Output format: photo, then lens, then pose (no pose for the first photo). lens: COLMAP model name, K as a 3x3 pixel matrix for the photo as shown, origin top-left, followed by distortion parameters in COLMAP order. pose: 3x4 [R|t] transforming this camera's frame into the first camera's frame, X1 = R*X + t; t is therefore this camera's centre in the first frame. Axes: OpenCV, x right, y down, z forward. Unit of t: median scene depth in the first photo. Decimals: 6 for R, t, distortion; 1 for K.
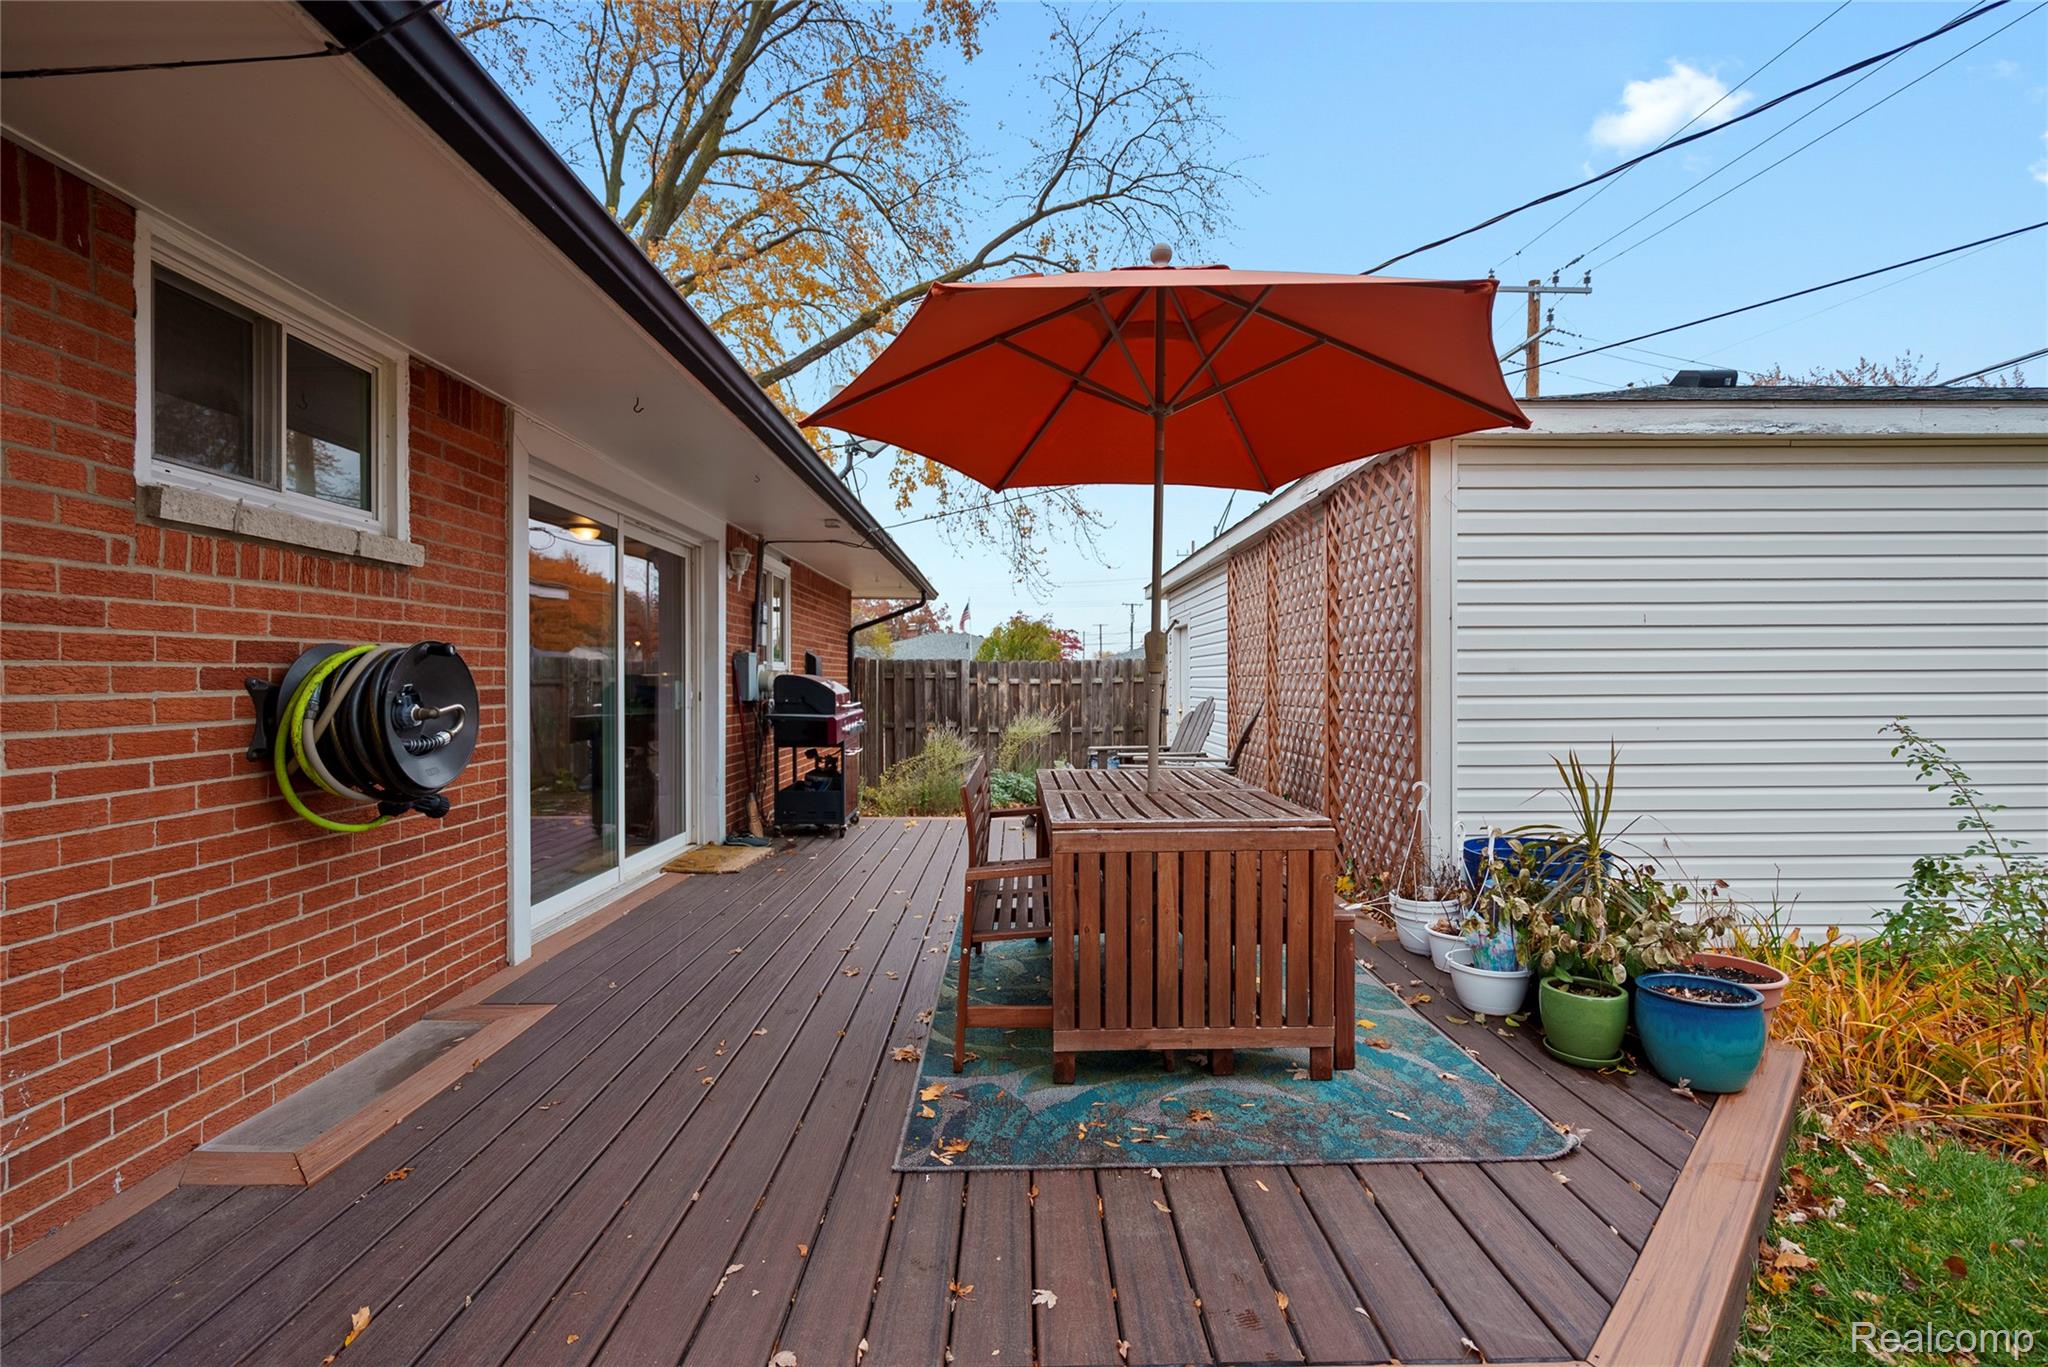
lens RADIAL K [[946.7, 0, 1018.3], [0, 946.7, 684.4], [0, 0, 1]] dist [-0.002124, -0.000103]
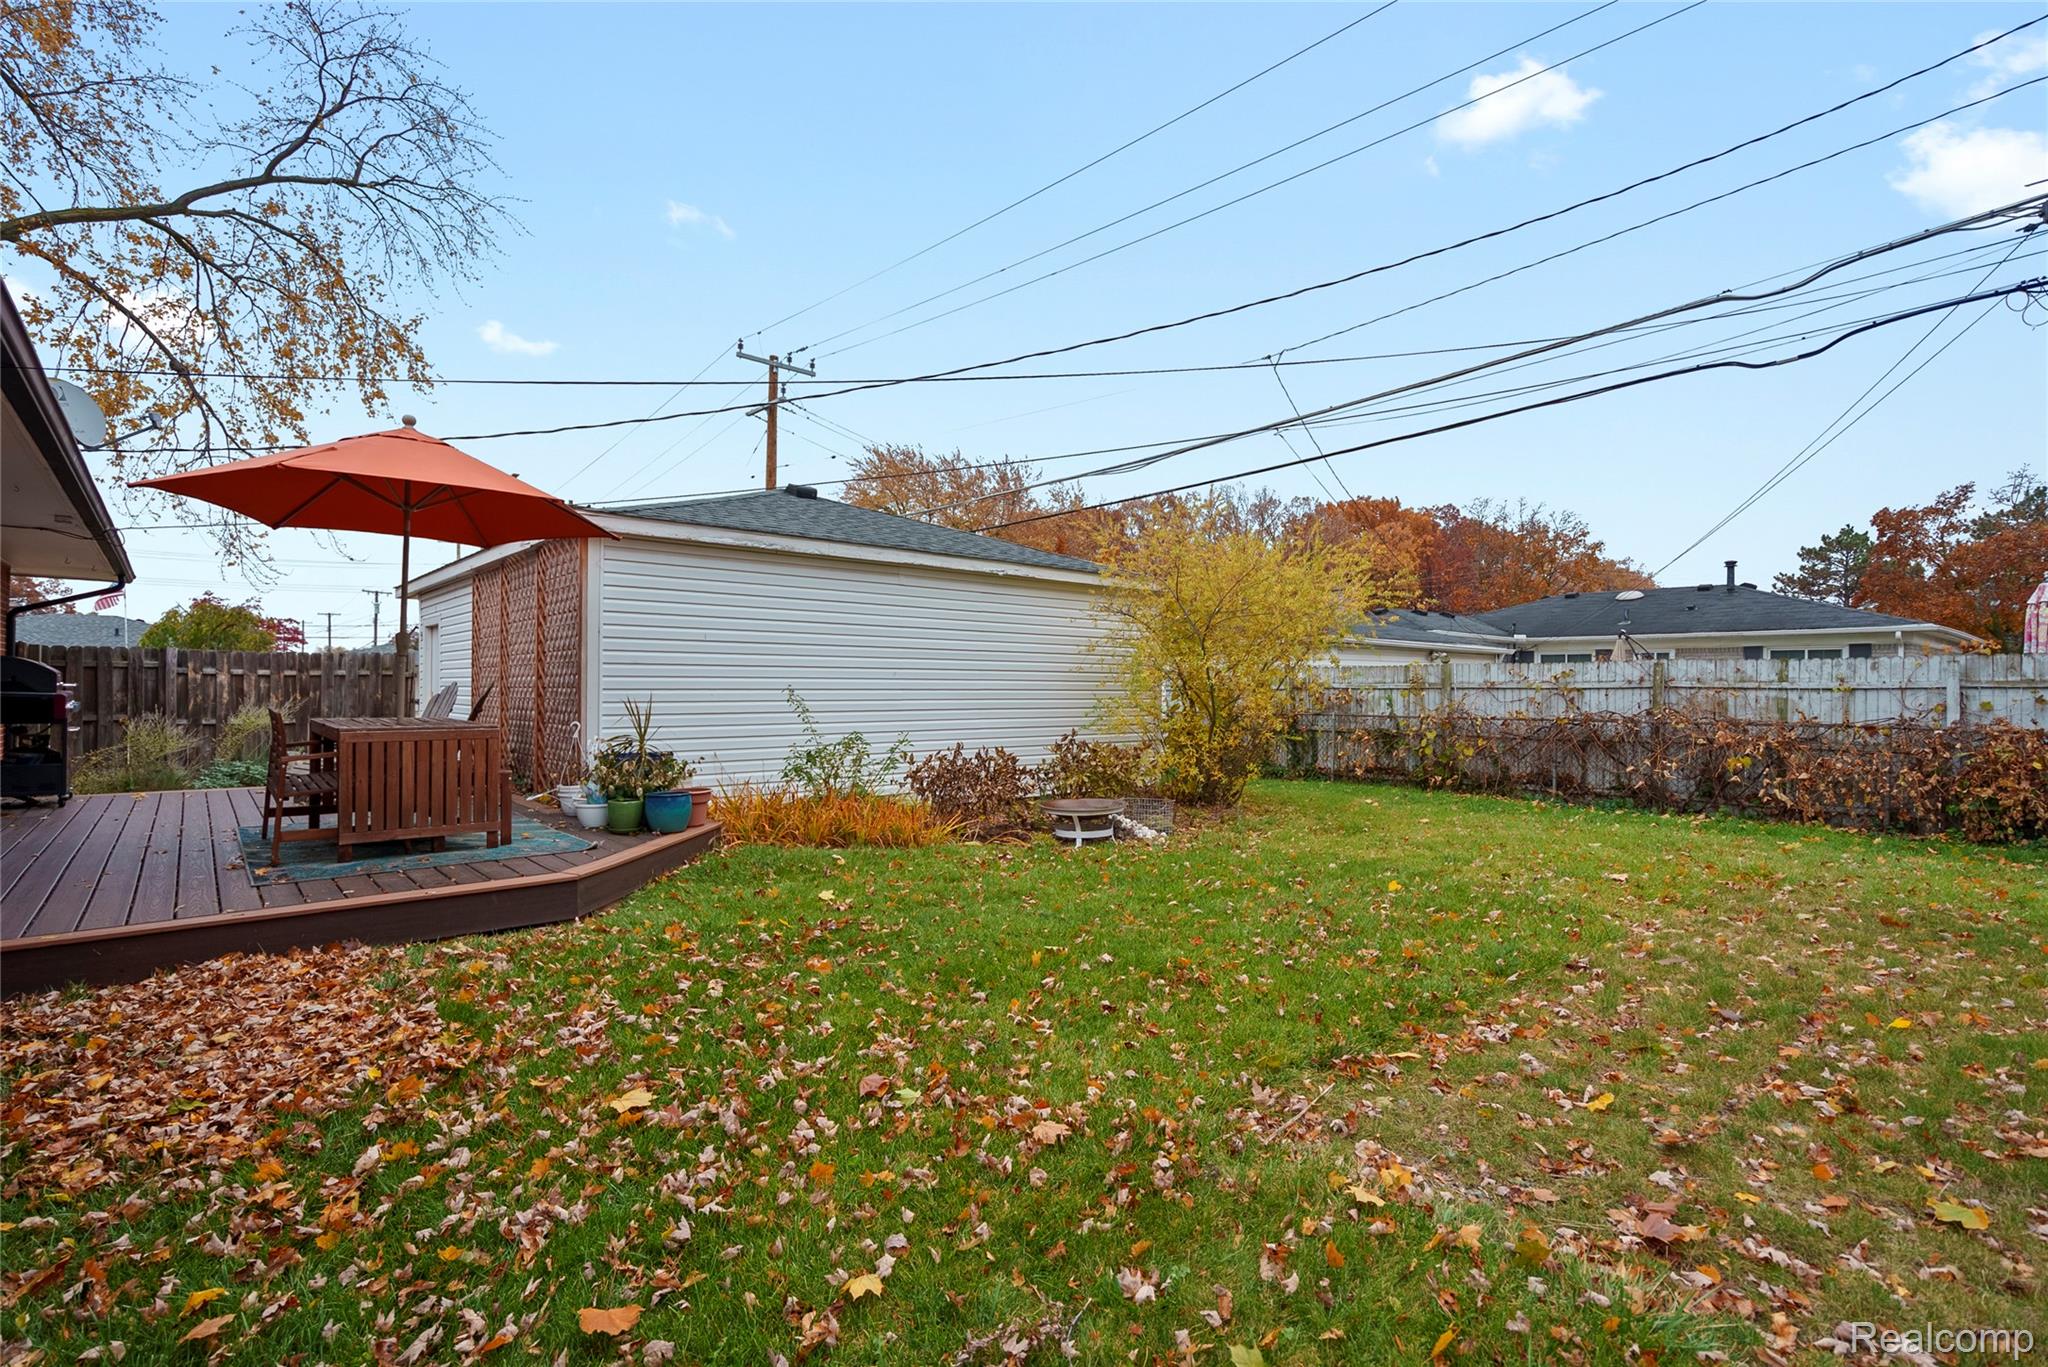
lens RADIAL K [[946.7, 0, 1018.3], [0, 946.7, 684.4], [0, 0, 1]] dist [-0.002124, -0.000103]
pose [[0.753966, 0.008900, 0.656853, -0.037796], [-0.005764, 0.999959, -0.006933, 0.011902], [-0.656888, 0.001441, 0.753987, -0.277256]]
